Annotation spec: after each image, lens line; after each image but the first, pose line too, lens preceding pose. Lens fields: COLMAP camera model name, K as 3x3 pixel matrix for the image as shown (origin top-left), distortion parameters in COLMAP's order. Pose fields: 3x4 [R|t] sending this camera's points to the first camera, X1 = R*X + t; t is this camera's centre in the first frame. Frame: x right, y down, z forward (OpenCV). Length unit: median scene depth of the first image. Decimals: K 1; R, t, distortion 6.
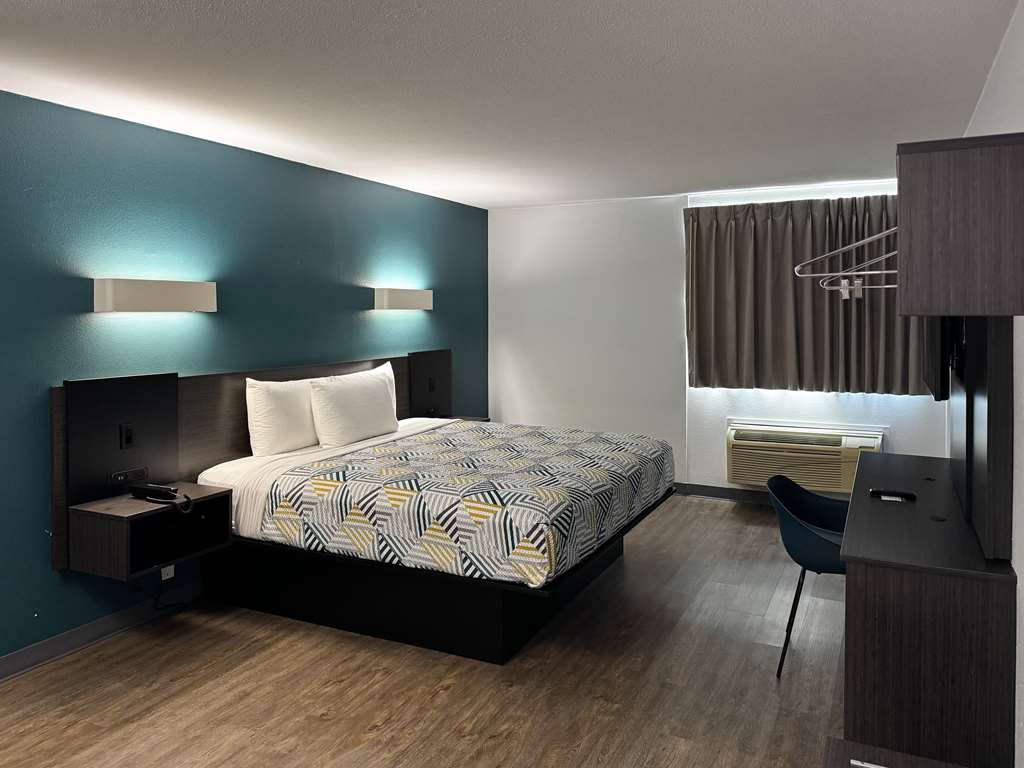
lens RADIAL K [[800.5, 0, 512.0], [0, 800.5, 384.0], [0, 0, 1]] dist [0.031216, -0.003541]
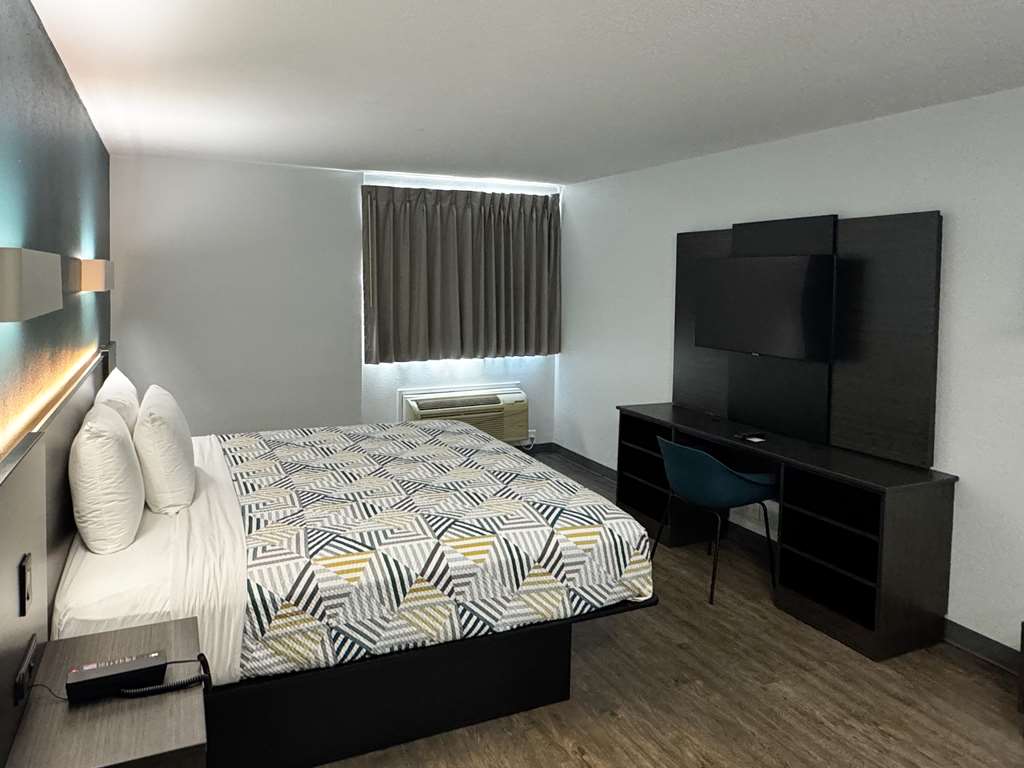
lens RADIAL K [[711.8, 0, 511.3], [0, 711.8, 350.4], [0, 0, 1]] dist [-0.008691, 0.000537]
pose [[0.637836, -0.073783, 0.766630, -0.617428], [0.060018, 0.997135, 0.046033, -0.077458], [-0.767830, 0.016650, 0.640437, 0.520265]]
